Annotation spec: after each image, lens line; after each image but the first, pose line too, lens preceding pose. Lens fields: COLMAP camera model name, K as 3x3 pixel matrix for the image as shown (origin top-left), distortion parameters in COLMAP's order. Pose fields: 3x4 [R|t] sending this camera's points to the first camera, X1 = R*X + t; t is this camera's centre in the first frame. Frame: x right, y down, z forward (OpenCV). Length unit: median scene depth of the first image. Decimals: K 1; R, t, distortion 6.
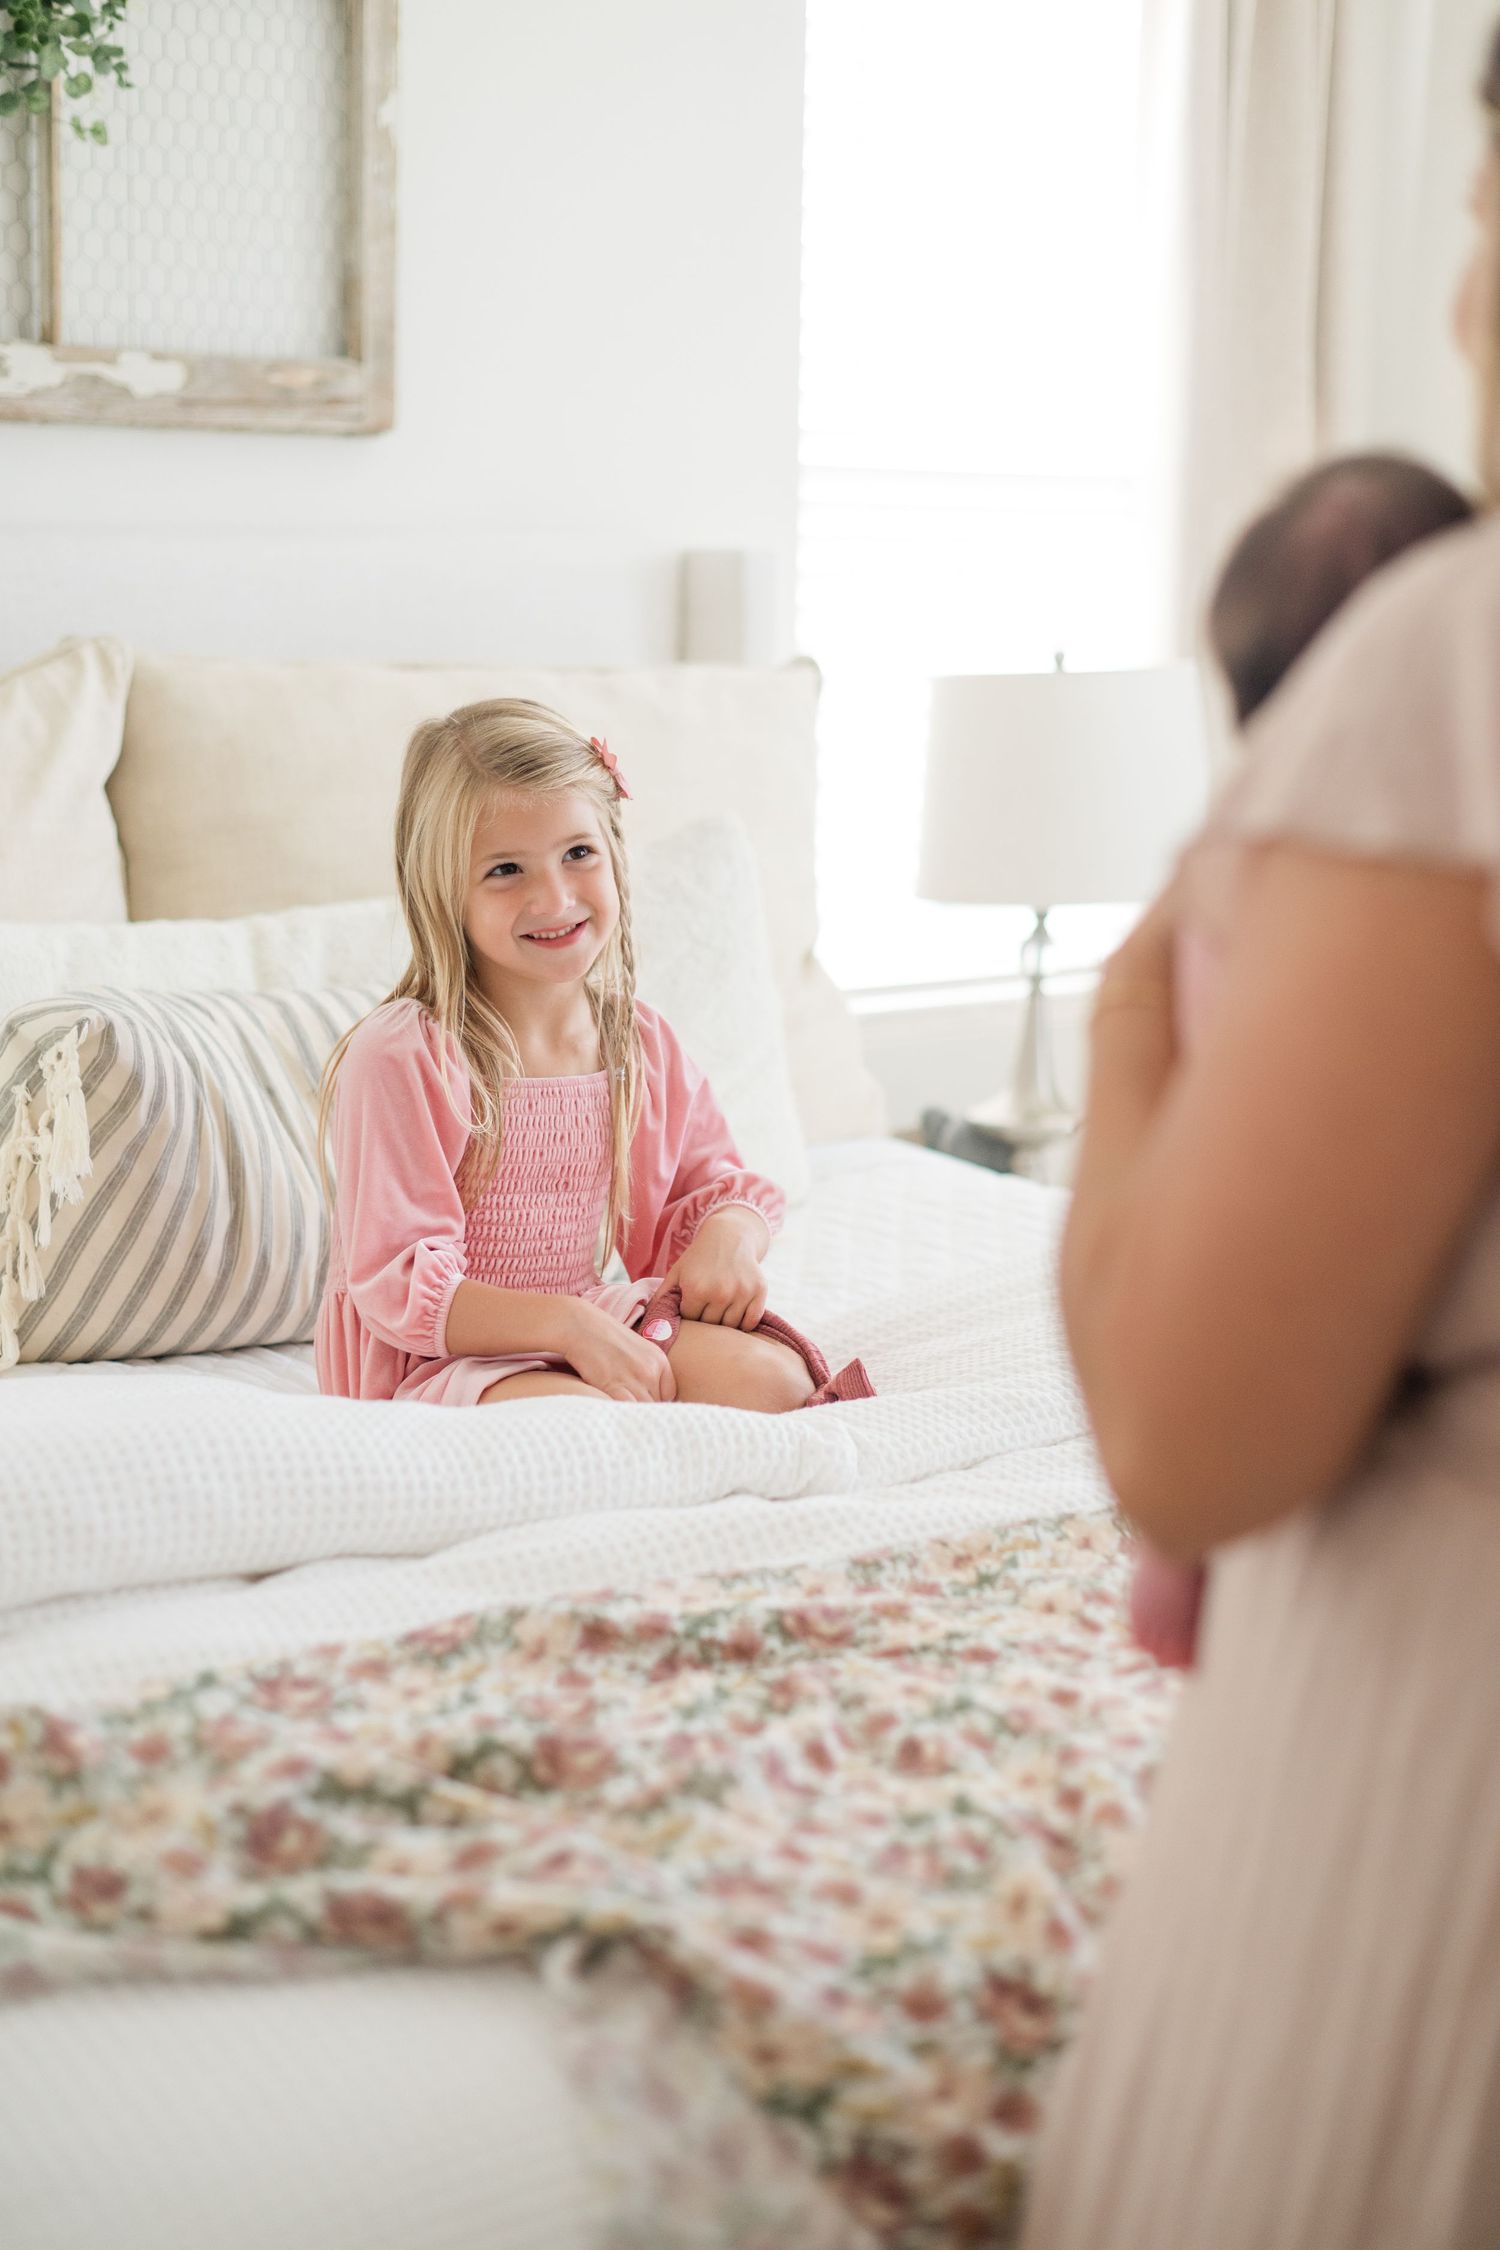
lens RADIAL K [[3287.4, 0, 766.4], [0, 3287.4, 1134.1], [0, 0, 1]] dist [0.004215, 0.000000]
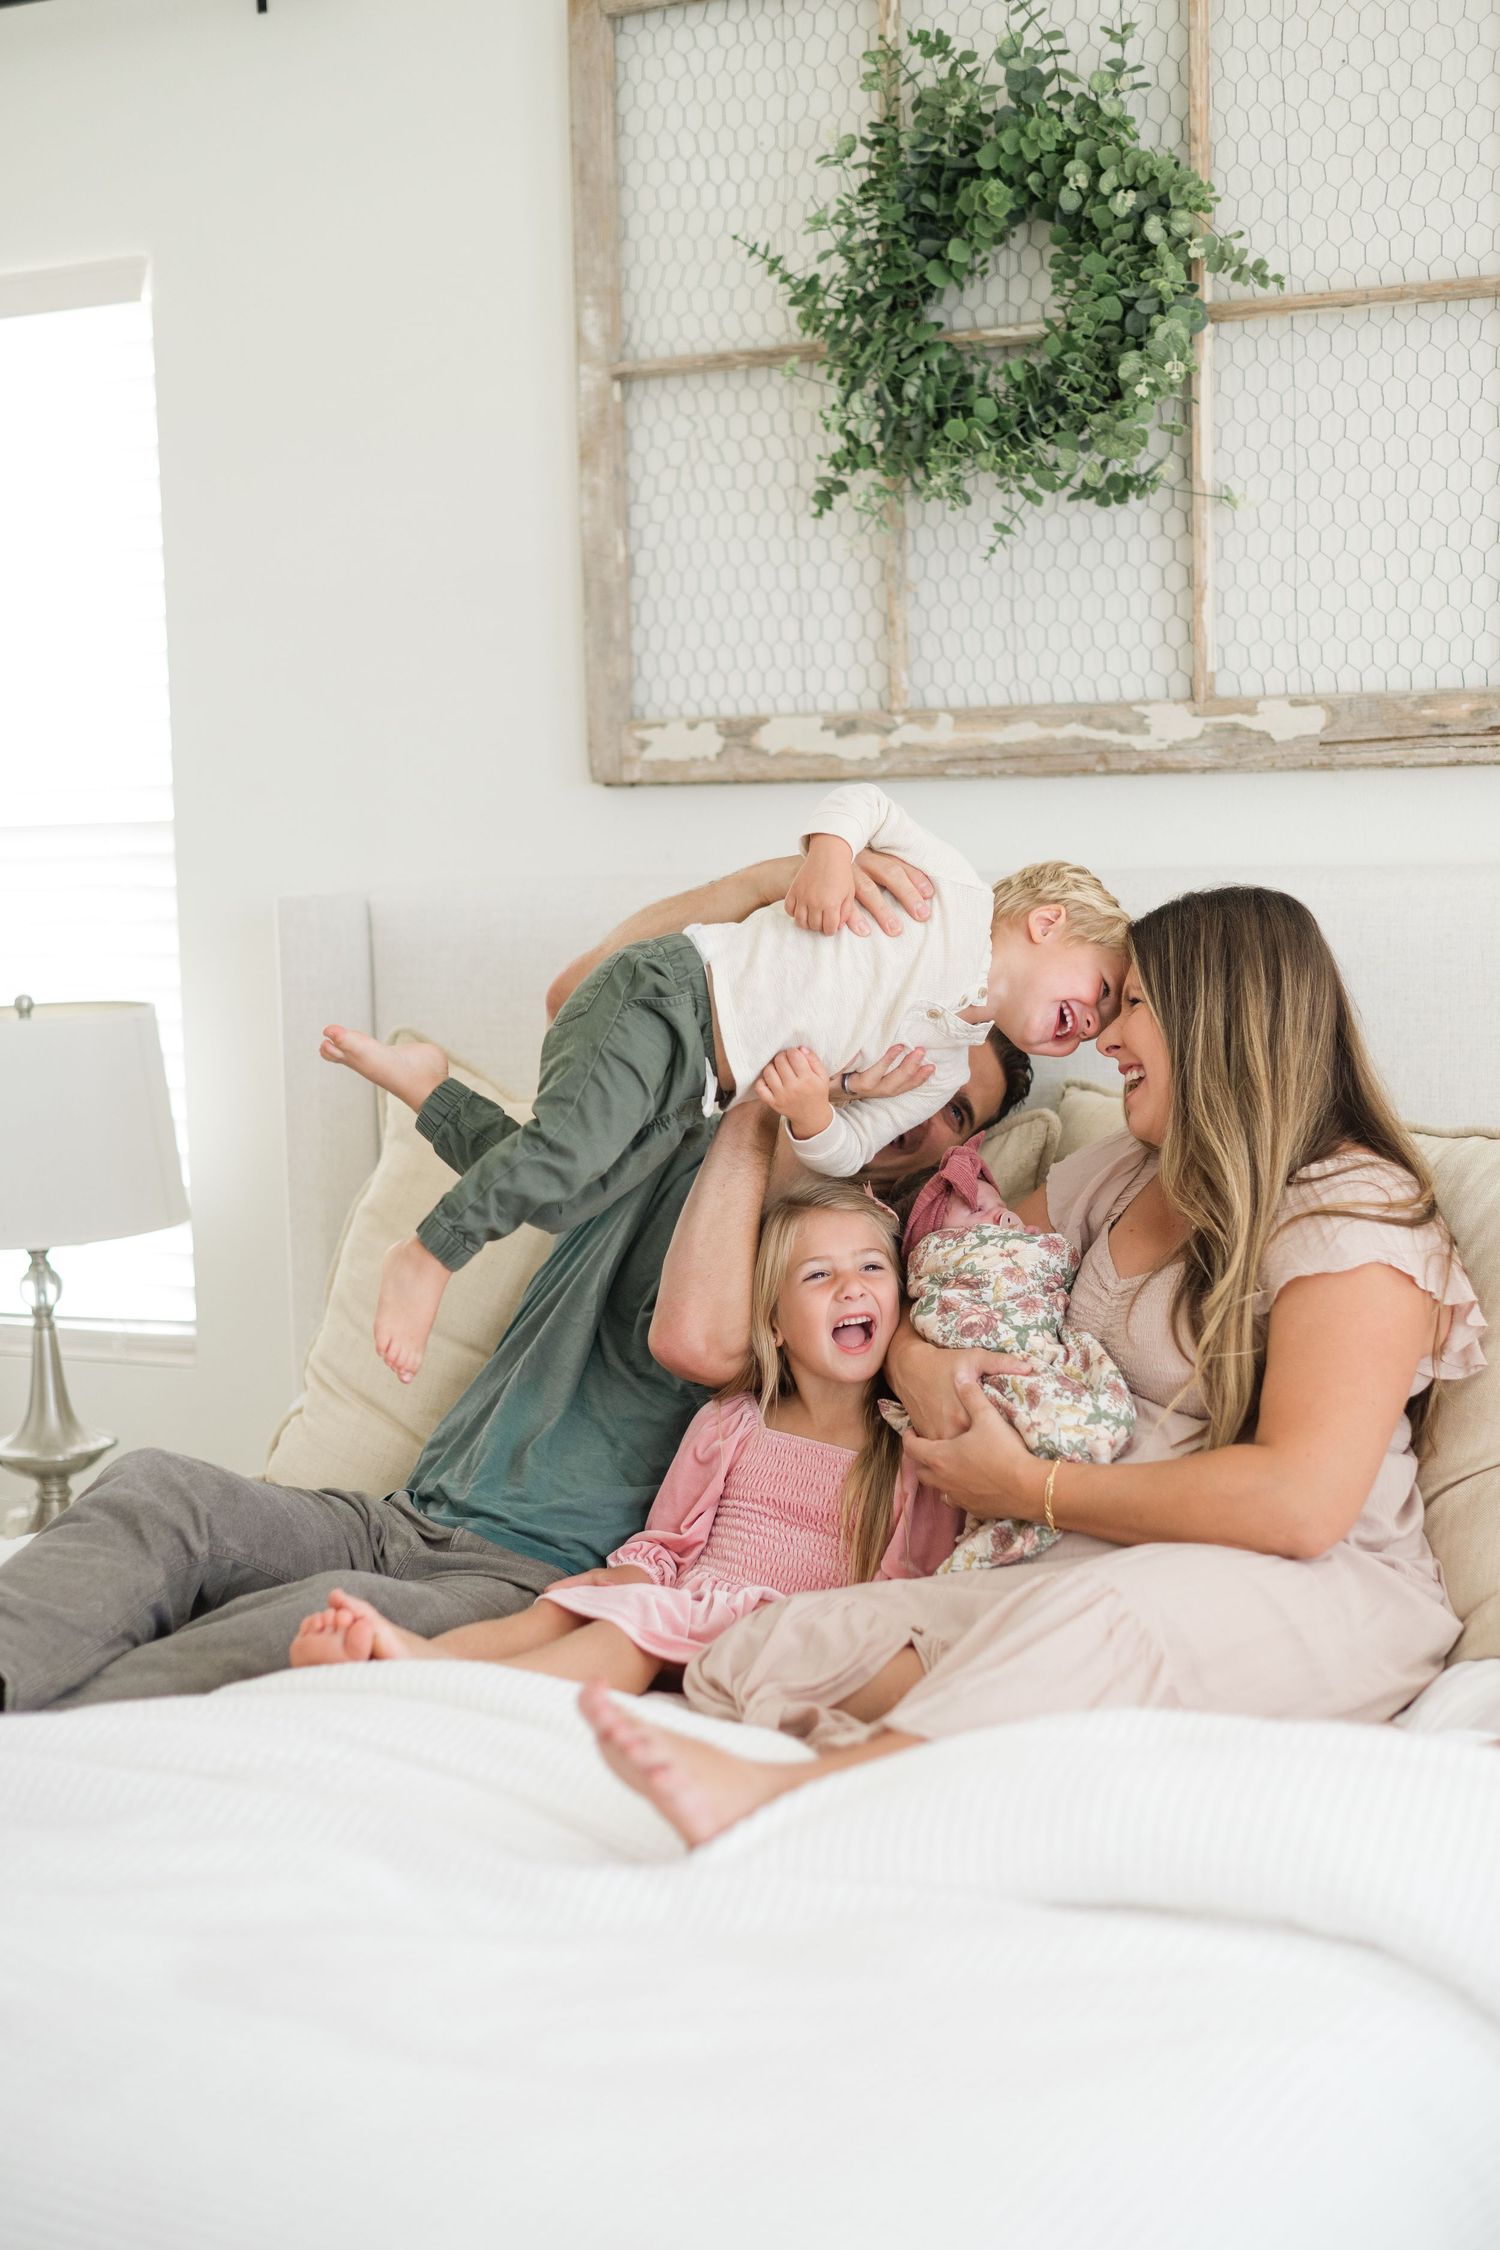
lens RADIAL K [[3287.4, 0, 745.5], [0, 3287.4, 1124.7], [0, 0, 1]] dist [0.004215, 0.000000]
pose [[0.358917, 0.063678, -0.931195, 0.707013], [-0.135796, 0.990617, 0.015401, -0.097333], [0.923438, 0.120925, 0.364196, 0.478681]]
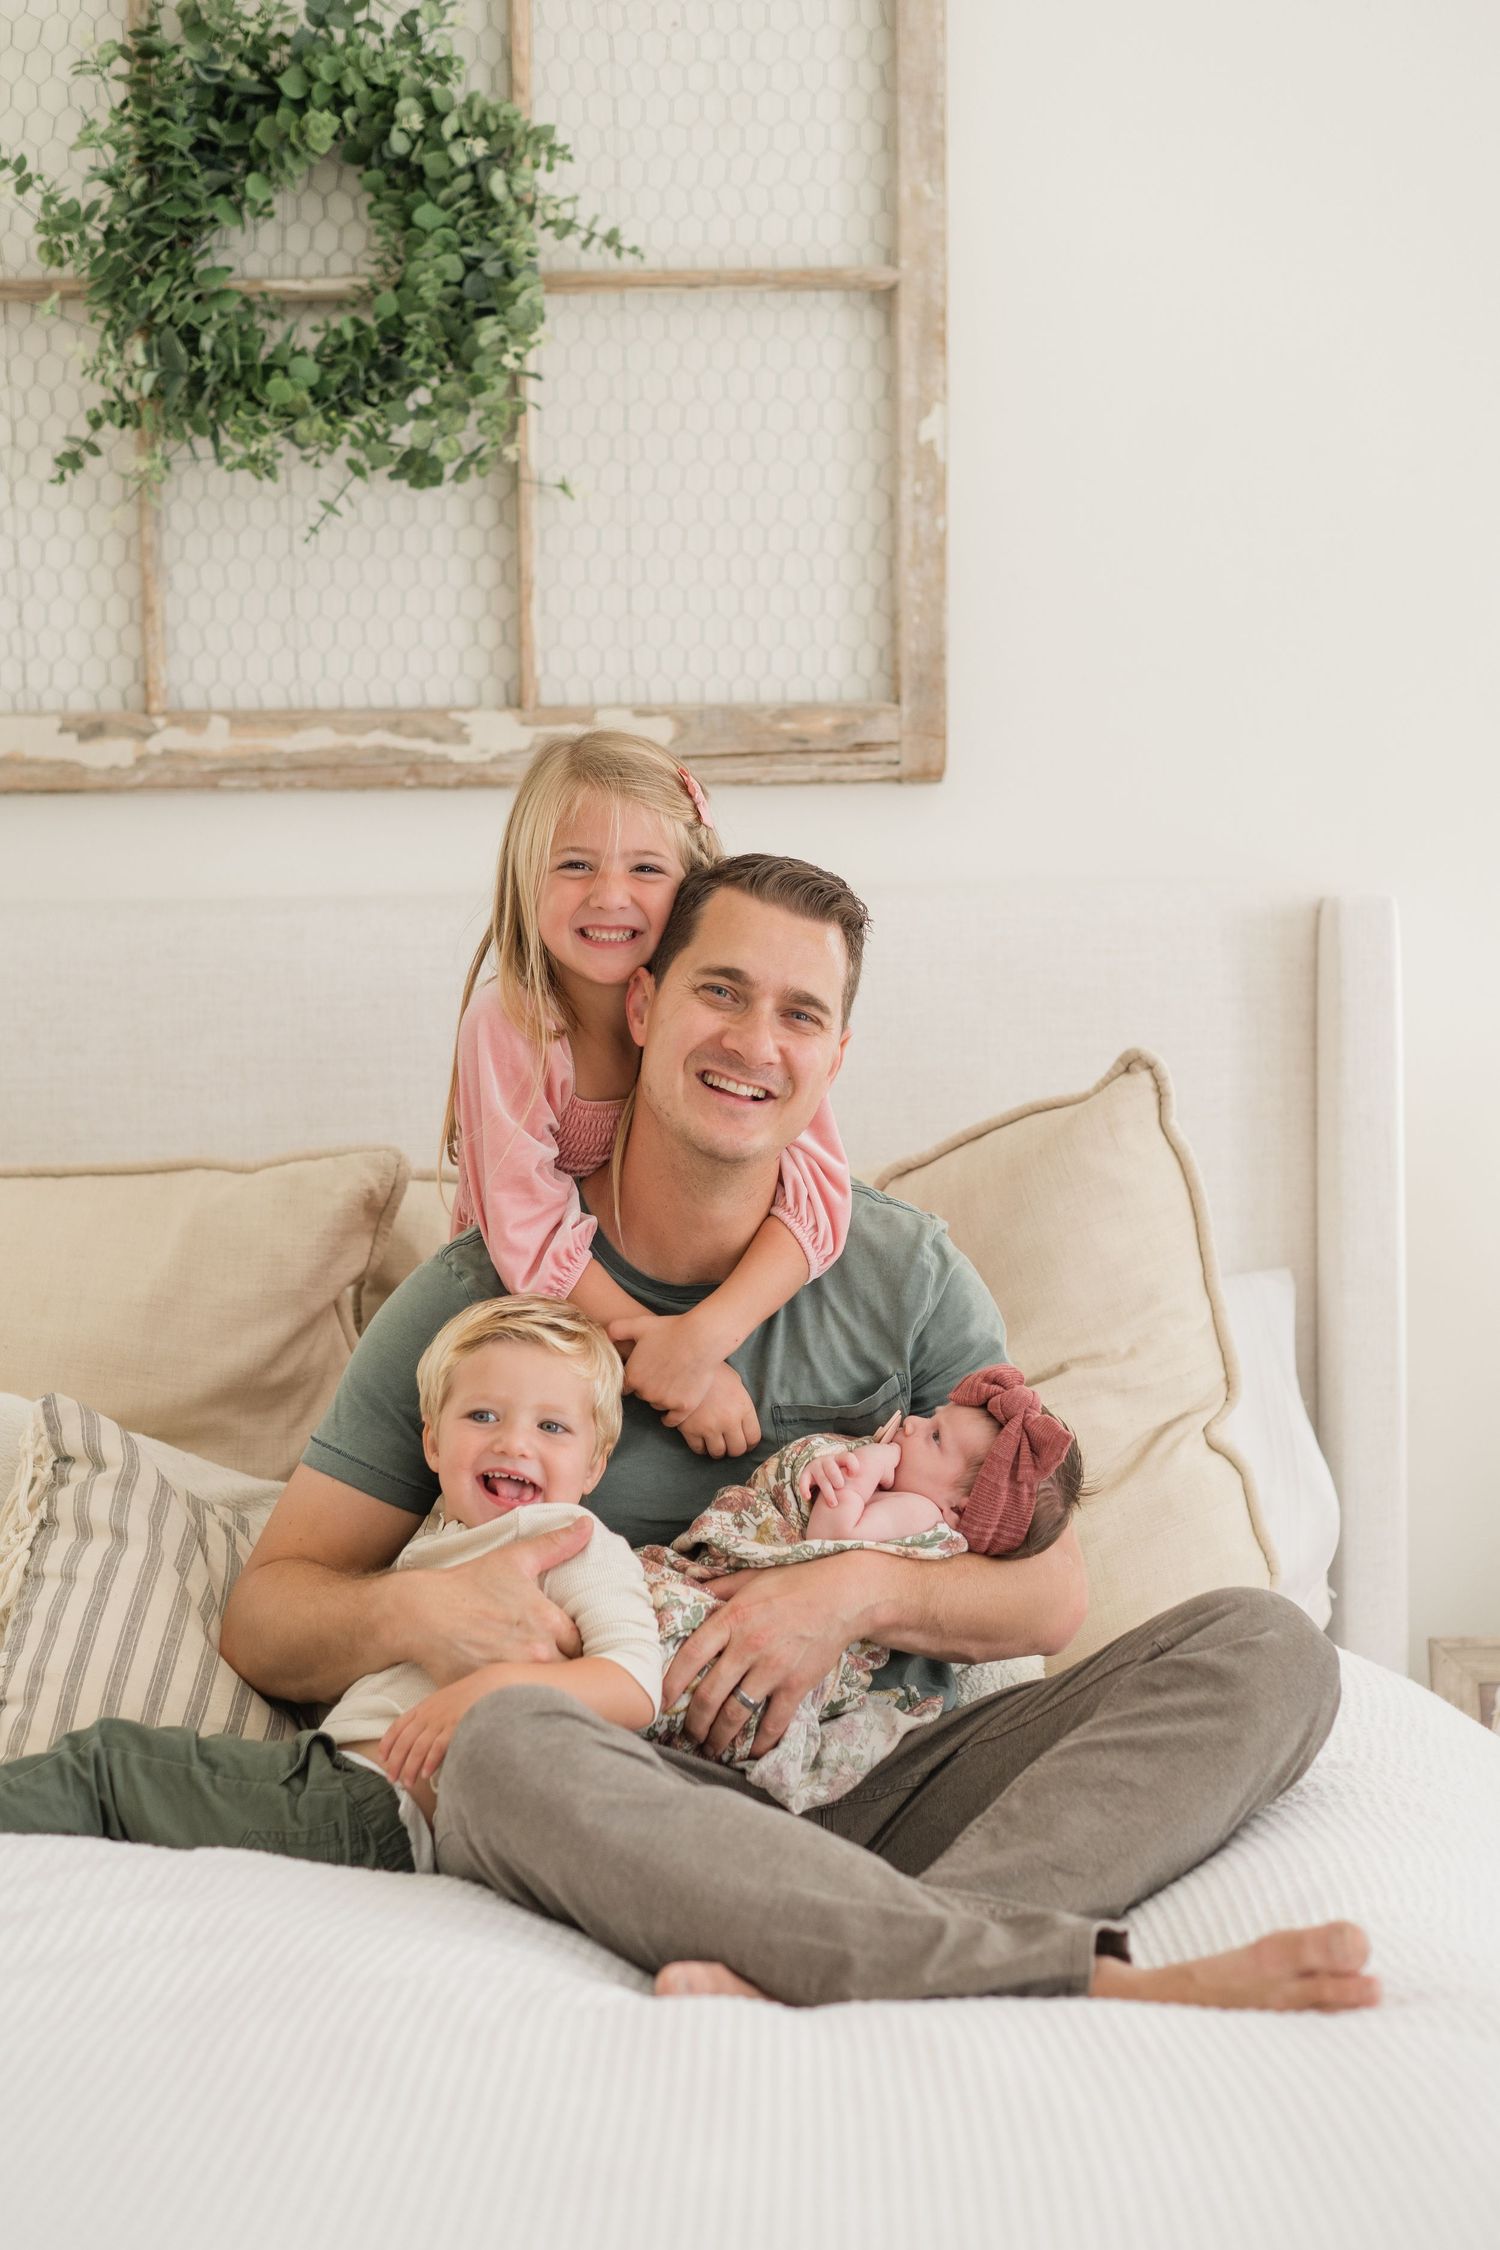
lens RADIAL K [[3589.0, 0, 729.8], [0, 3589.0, 1143.5], [0, 0, 1]] dist [0.023694, 0.000000]
pose [[0.754115, 0.023284, -0.656330, 0.506090], [-0.089177, 0.993746, -0.067209, -0.046195], [0.650660, 0.109213, 0.751475, 0.253894]]
